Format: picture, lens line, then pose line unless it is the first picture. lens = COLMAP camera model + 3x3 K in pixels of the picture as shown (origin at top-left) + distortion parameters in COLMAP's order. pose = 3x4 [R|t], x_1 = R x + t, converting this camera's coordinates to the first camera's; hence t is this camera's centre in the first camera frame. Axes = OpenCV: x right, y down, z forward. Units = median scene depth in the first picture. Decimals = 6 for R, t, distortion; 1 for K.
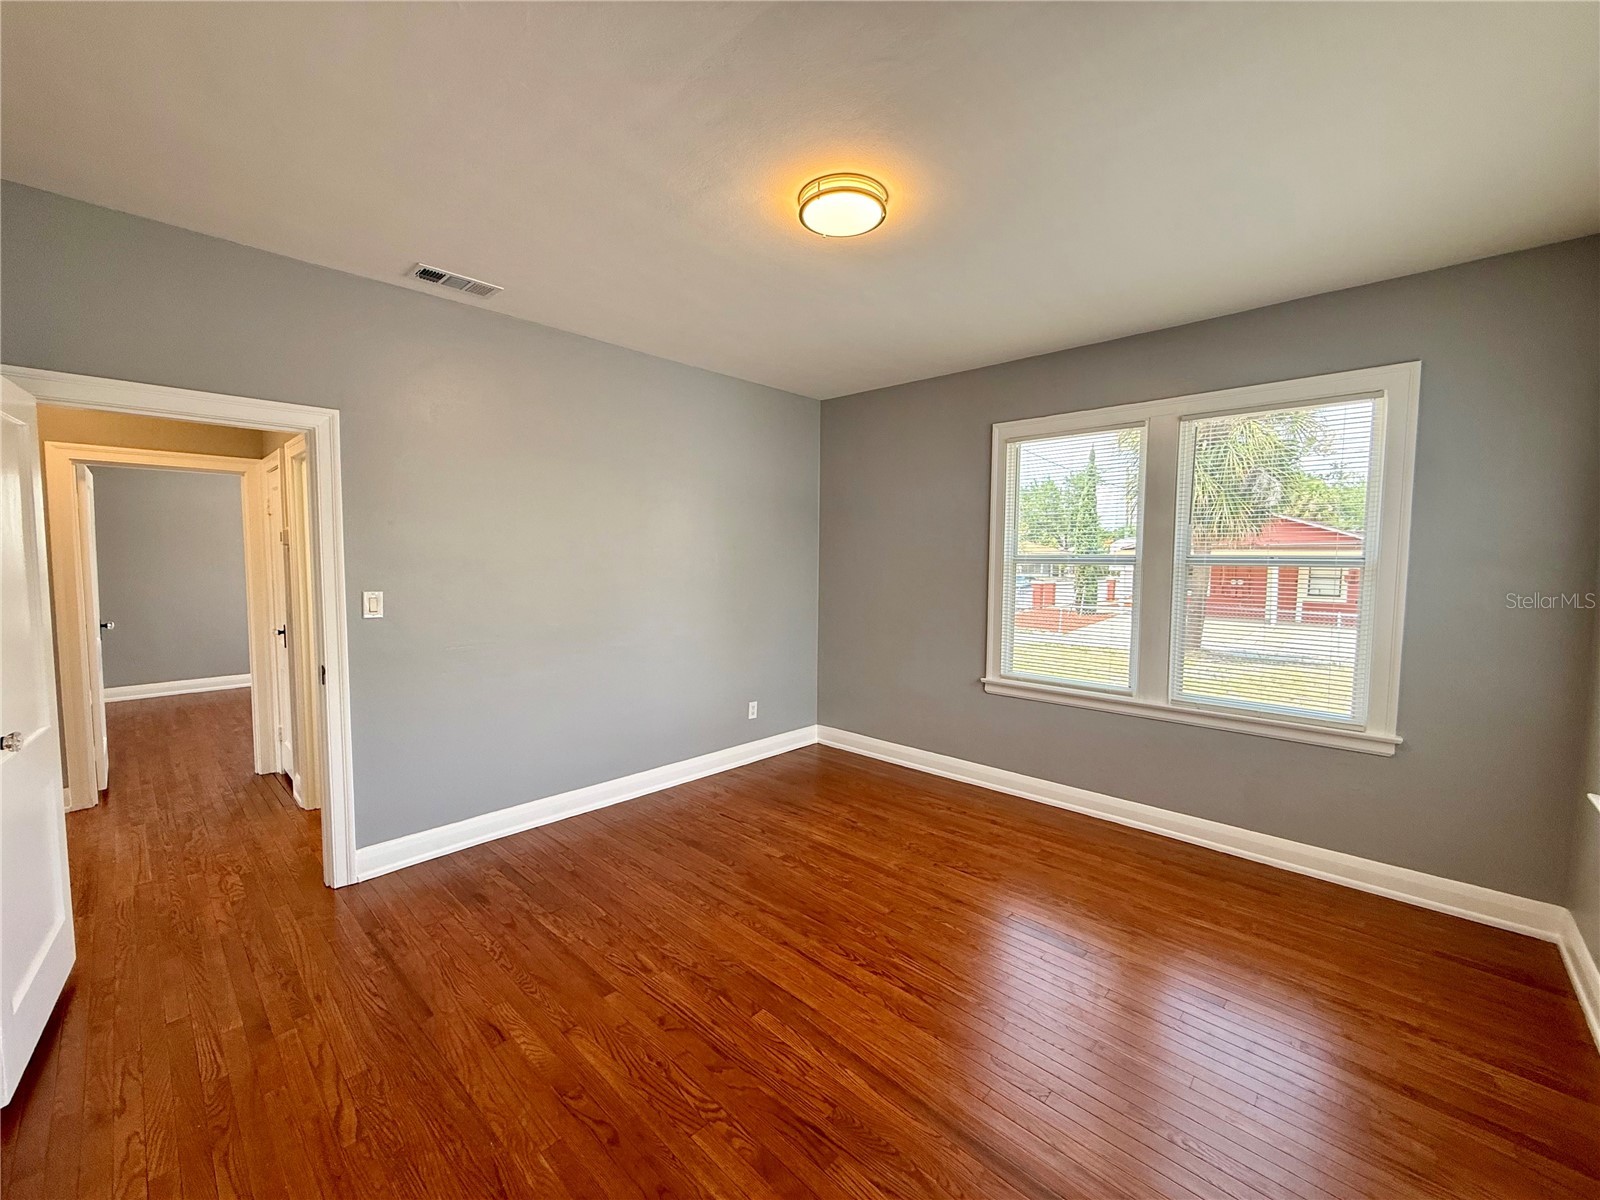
lens RADIAL K [[637.9, 0, 791.6], [0, 637.9, 600.5], [0, 0, 1]] dist [-0.000436, 0.000450]
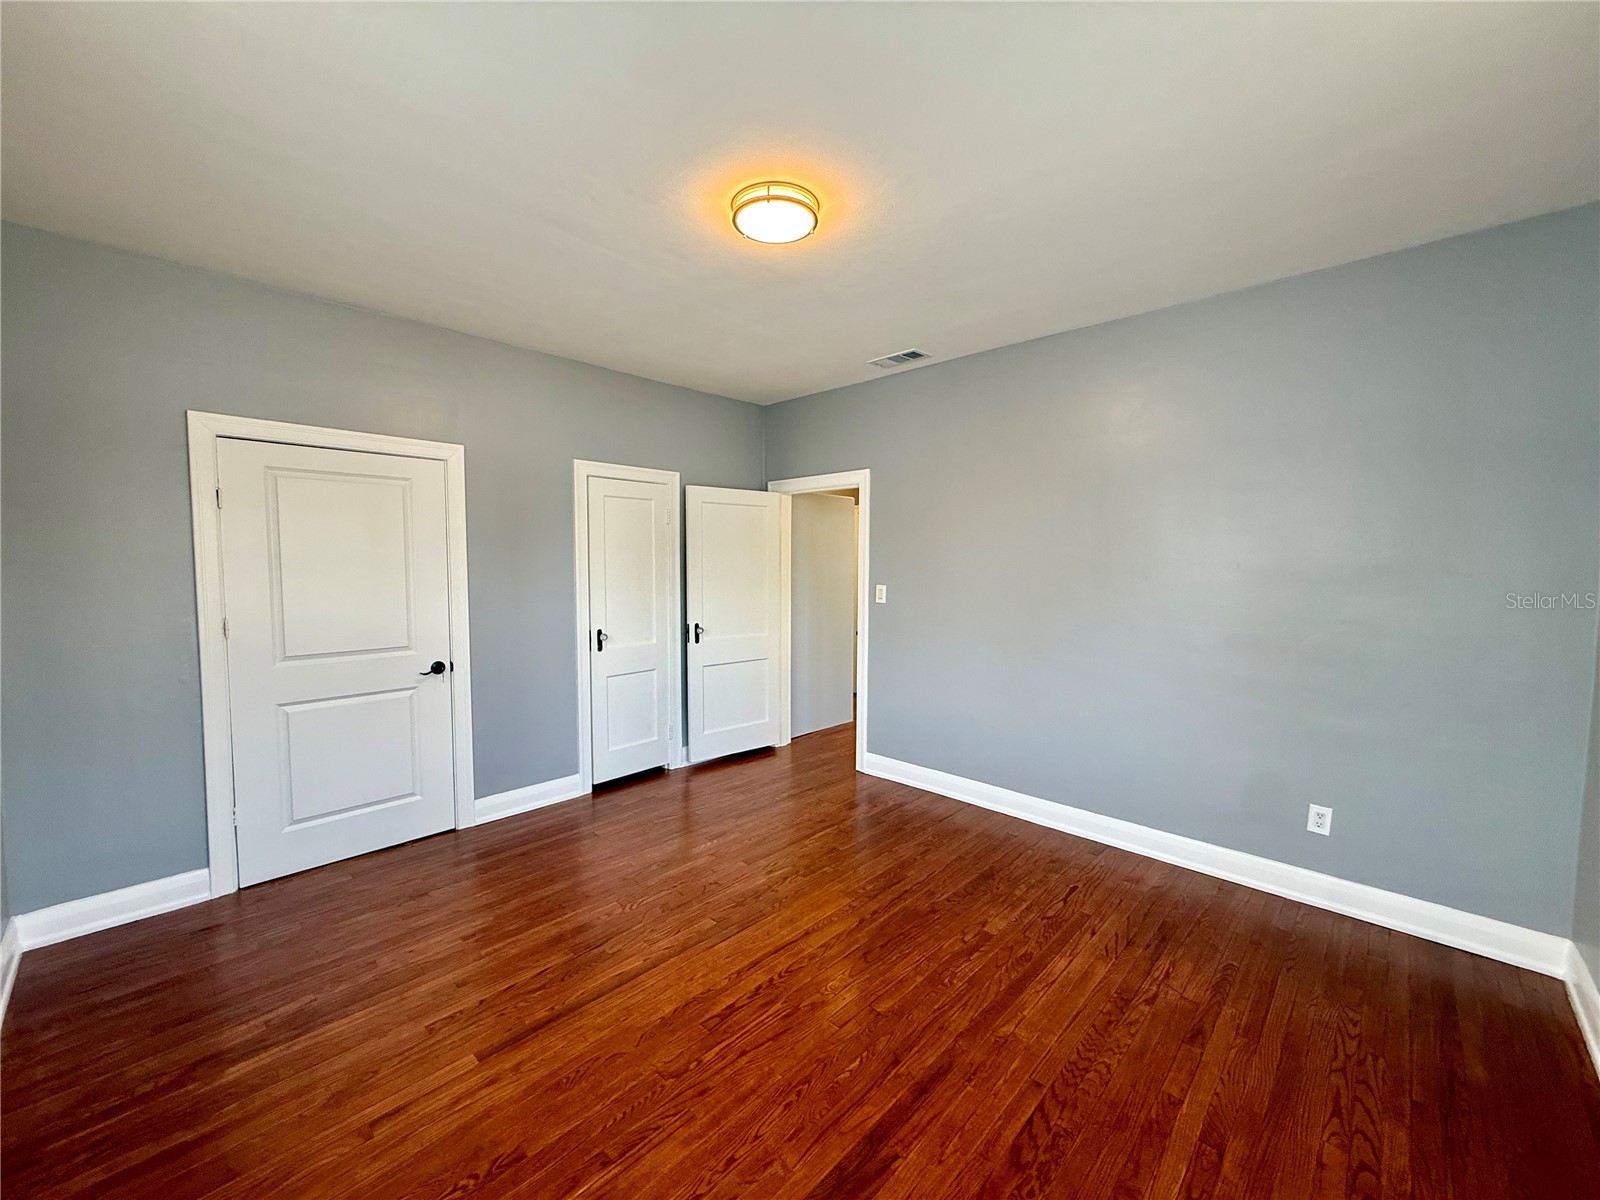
lens RADIAL K [[637.9, 0, 791.6], [0, 637.9, 600.5], [0, 0, 1]] dist [-0.000436, 0.000450]
pose [[-0.001403, 0.054151, -0.998532, 0.831510], [-0.073050, 0.995859, 0.054109, -0.043324], [0.997327, 0.073019, 0.002559, 0.785875]]
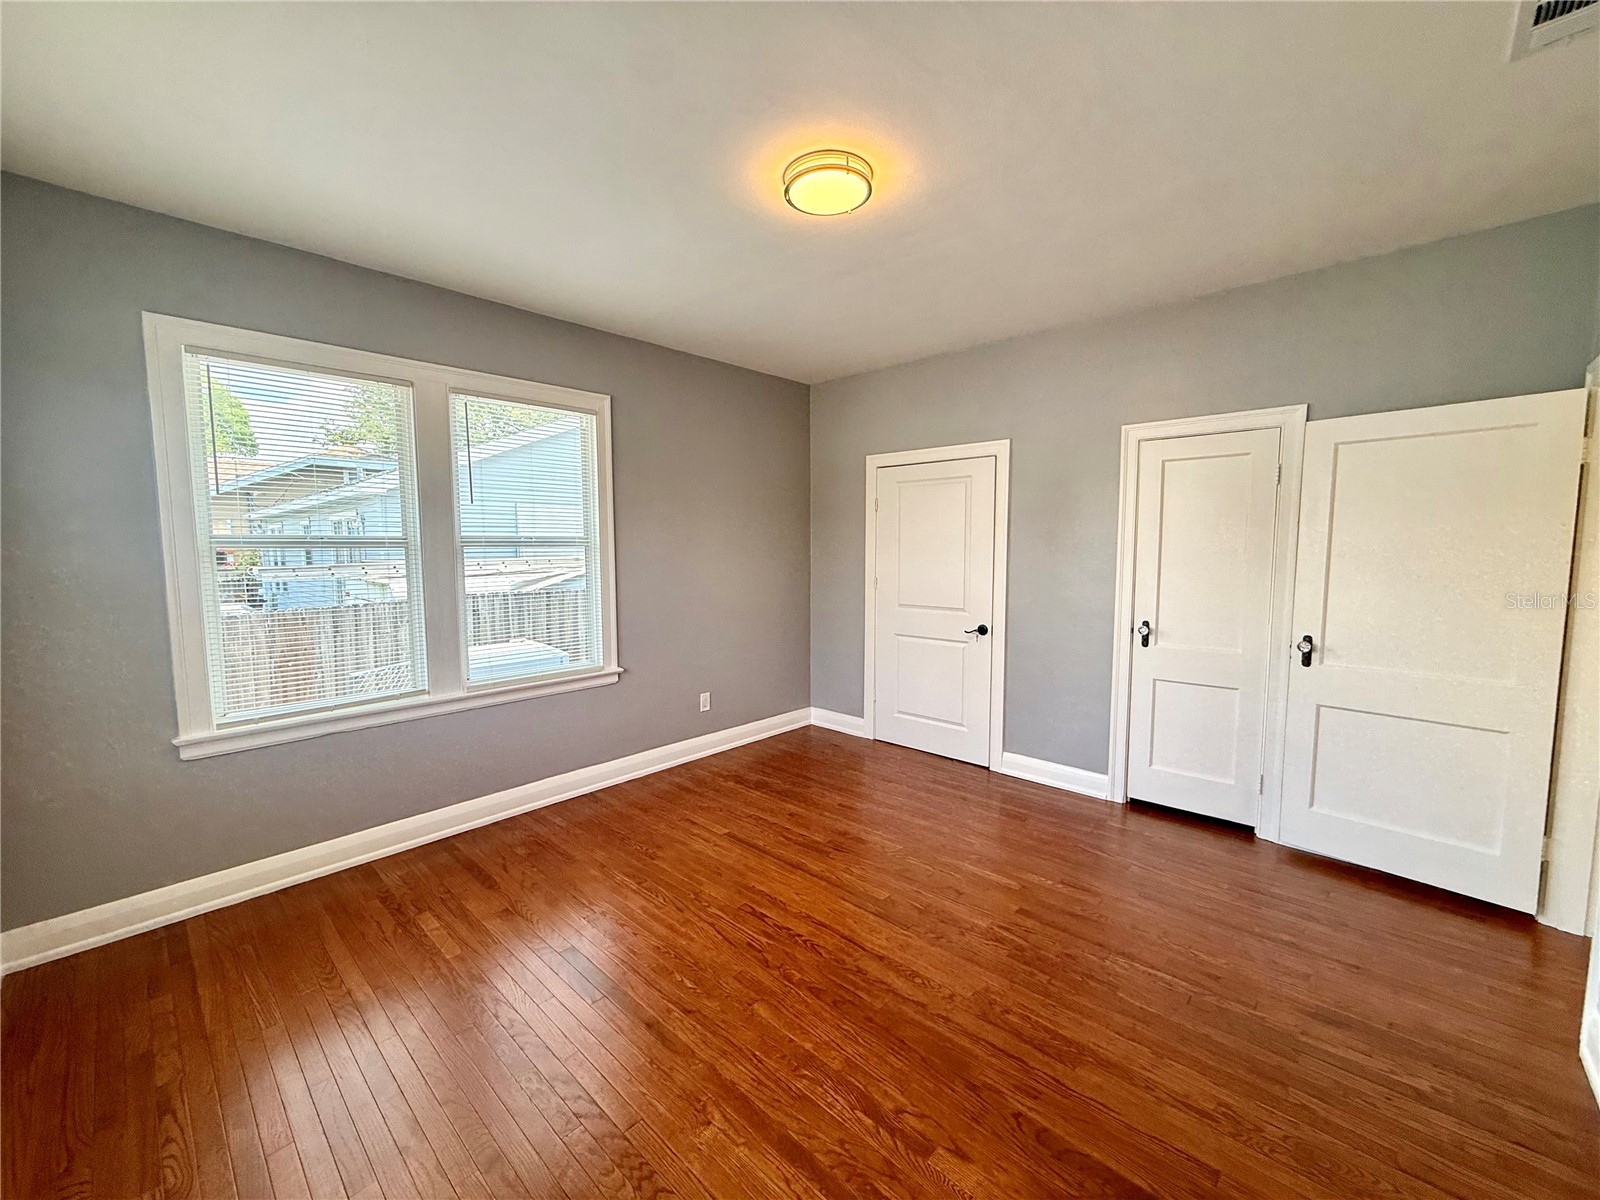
lens RADIAL K [[637.9, 0, 791.6], [0, 637.9, 600.5], [0, 0, 1]] dist [-0.000436, 0.000450]
pose [[-0.999960, -0.001996, -0.008765, 0.106309], [-0.003354, 0.987471, 0.157765, -0.096106], [0.008340, 0.157788, -0.987438, 1.535455]]
